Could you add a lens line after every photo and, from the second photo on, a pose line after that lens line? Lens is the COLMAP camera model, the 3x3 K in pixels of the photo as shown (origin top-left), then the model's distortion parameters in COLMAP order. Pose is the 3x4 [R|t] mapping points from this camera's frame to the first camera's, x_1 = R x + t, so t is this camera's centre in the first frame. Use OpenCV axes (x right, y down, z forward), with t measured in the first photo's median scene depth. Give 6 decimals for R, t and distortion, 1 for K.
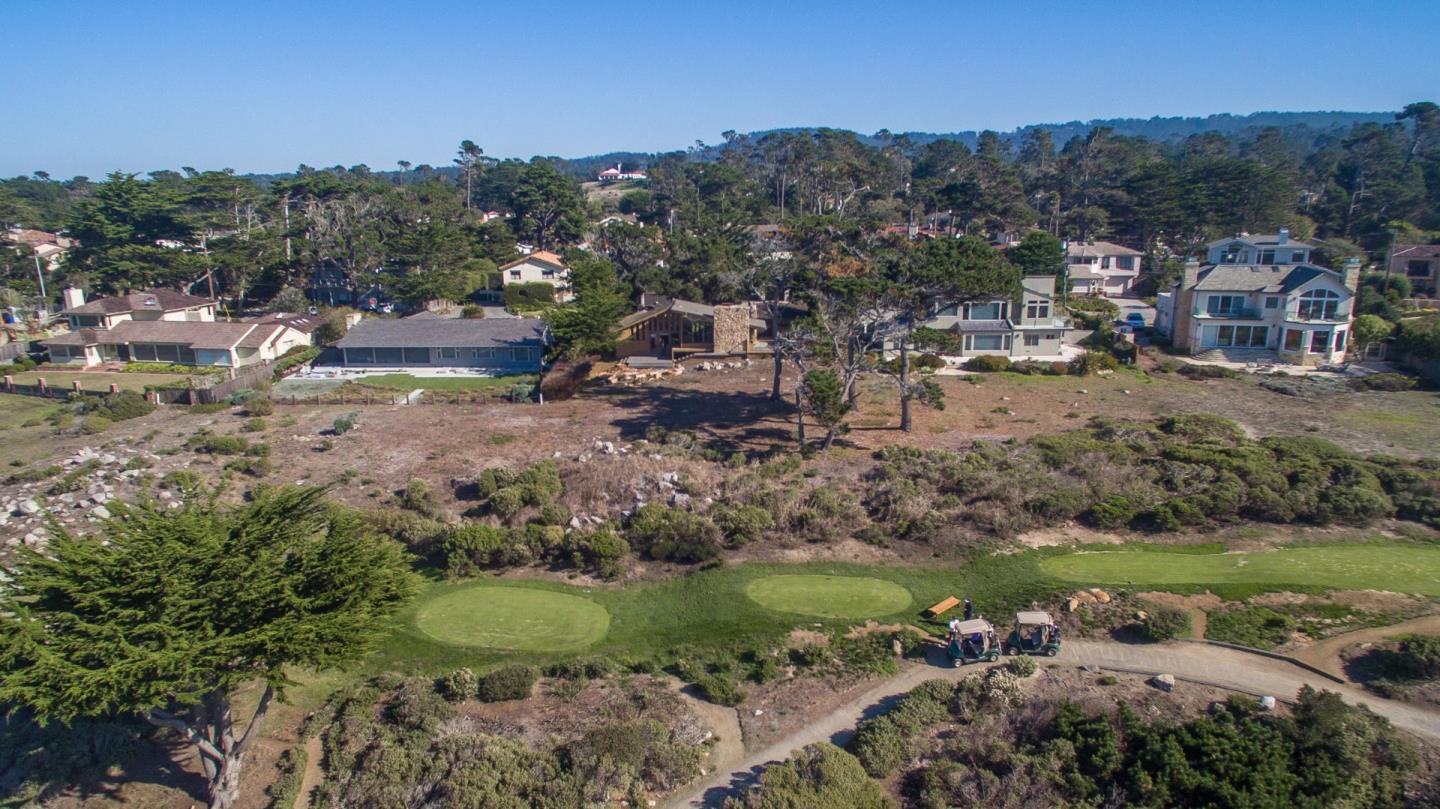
lens RADIAL K [[983.8, 0, 709.2], [0, 983.8, 488.4], [0, 0, 1]] dist [0.001533, 0.004241]
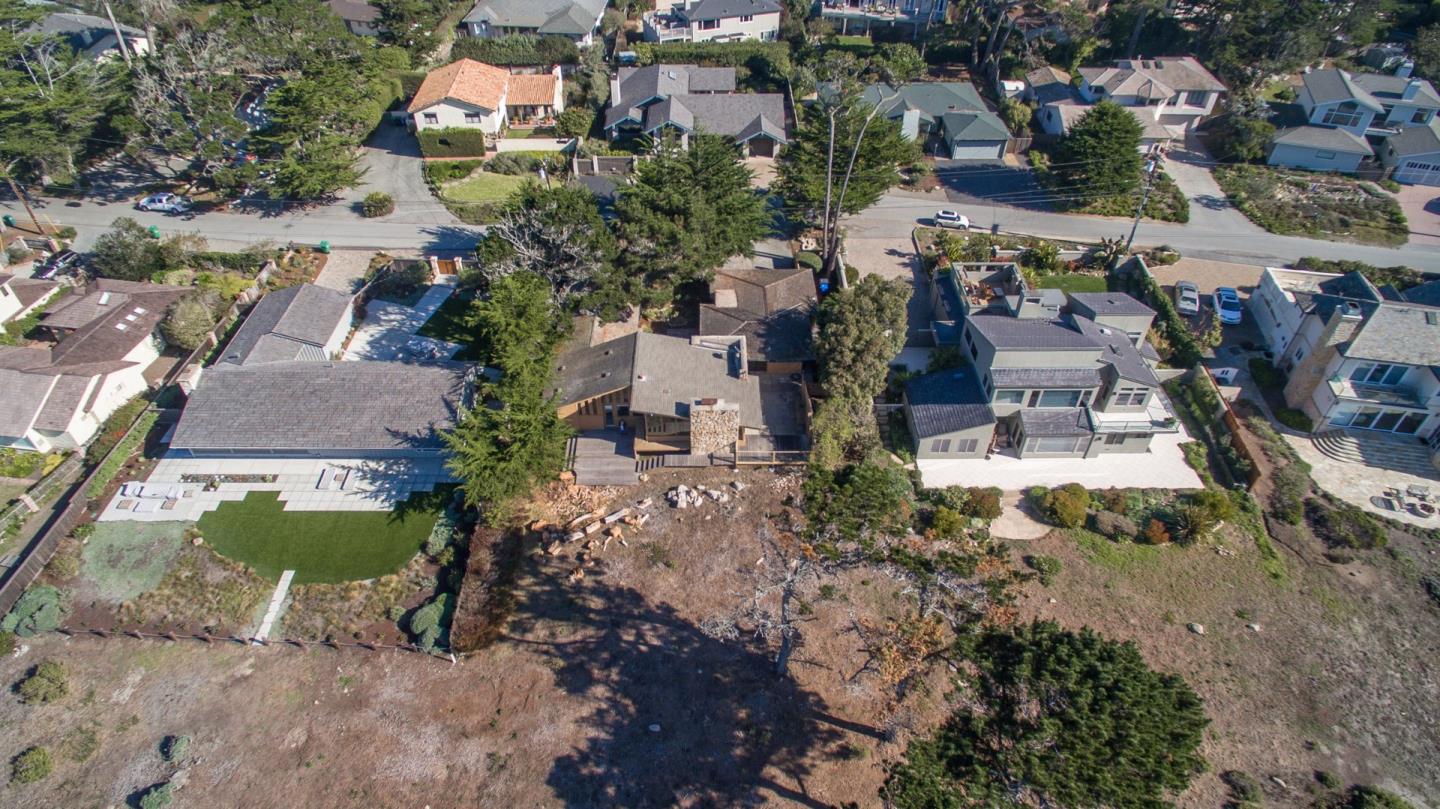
lens RADIAL K [[828.2, 0, 715.4], [0, 828.2, 404.0], [0, 0, 1]] dist [0.003444, 0.007037]
pose [[0.999129, -0.019588, 0.036839, 0.000896], [0.002121, 0.905640, 0.424043, -0.389224], [-0.041669, -0.423595, 0.904893, 0.398994]]
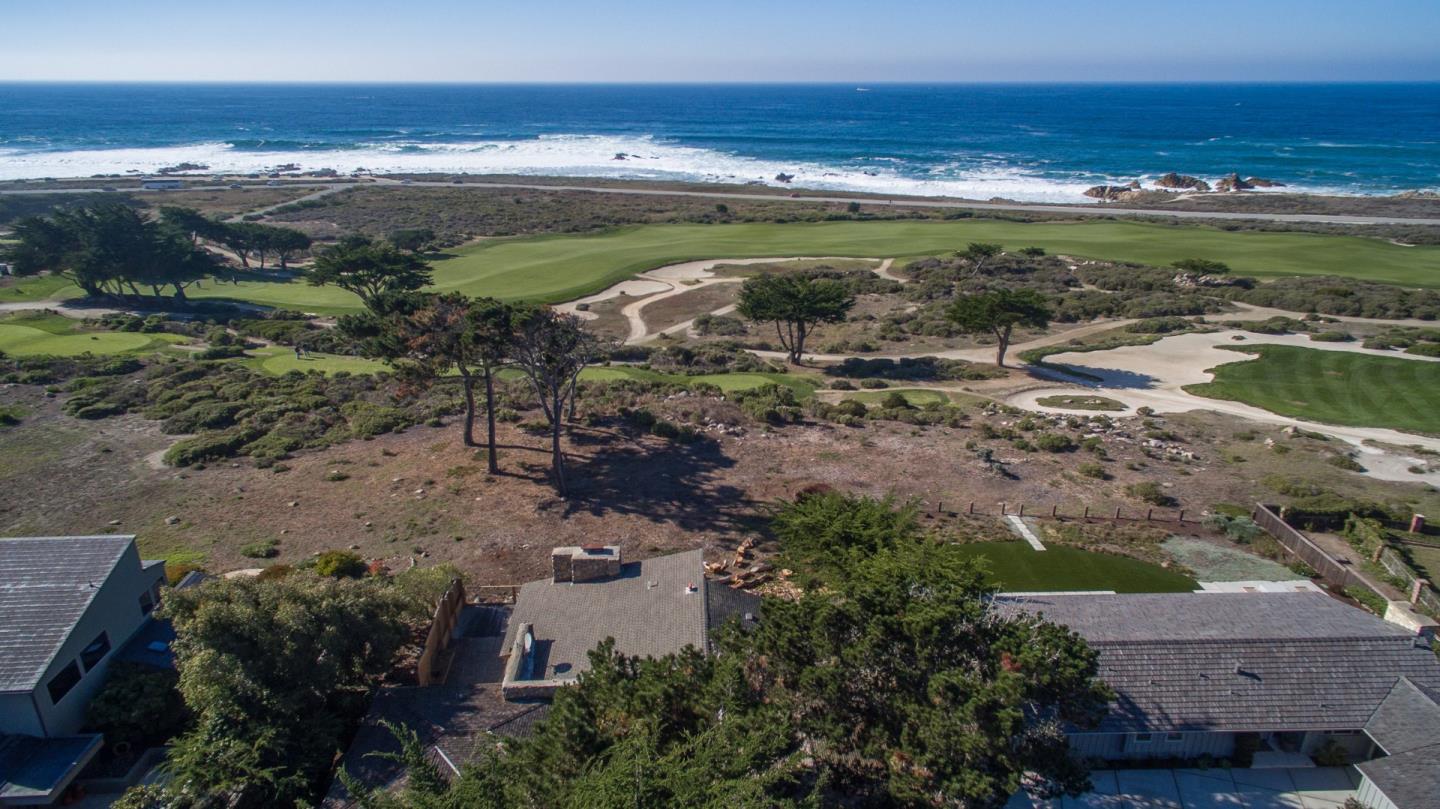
lens RADIAL K [[828.2, 0, 720.4], [0, 828.2, 403.8], [0, 0, 1]] dist [0.003444, 0.007037]
pose [[-0.997532, 0.024899, -0.065654, -0.019141], [-0.020195, 0.793775, 0.607876, -0.451092], [0.067250, 0.607701, -0.791313, 1.151280]]
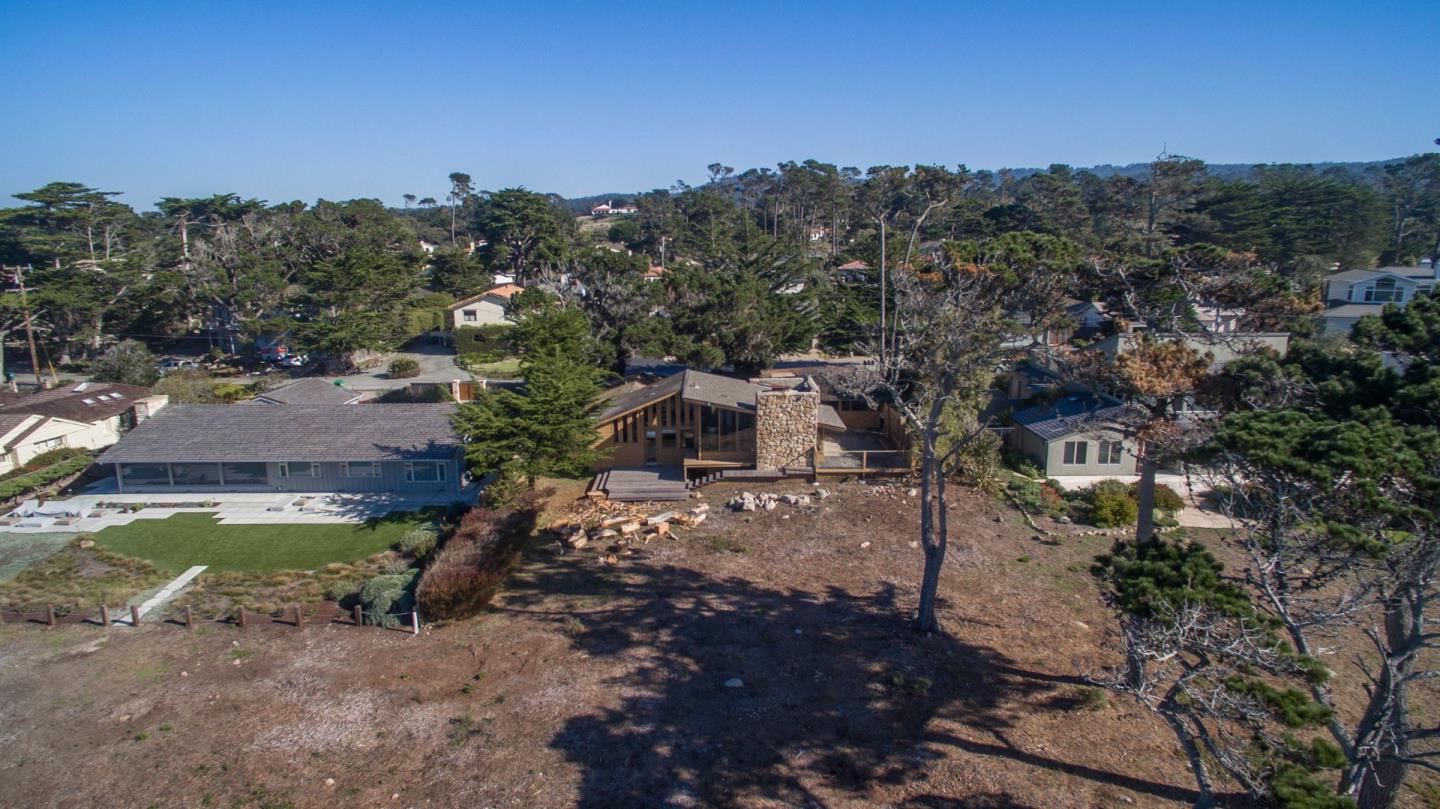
lens RADIAL K [[828.2, 0, 717.6], [0, 828.2, 404.9], [0, 0, 1]] dist [0.003444, 0.007037]
pose [[0.999278, -0.005334, 0.037617, -0.032274], [0.008347, 0.996729, -0.080381, -0.121612], [-0.037065, 0.080637, 0.996054, 0.453427]]
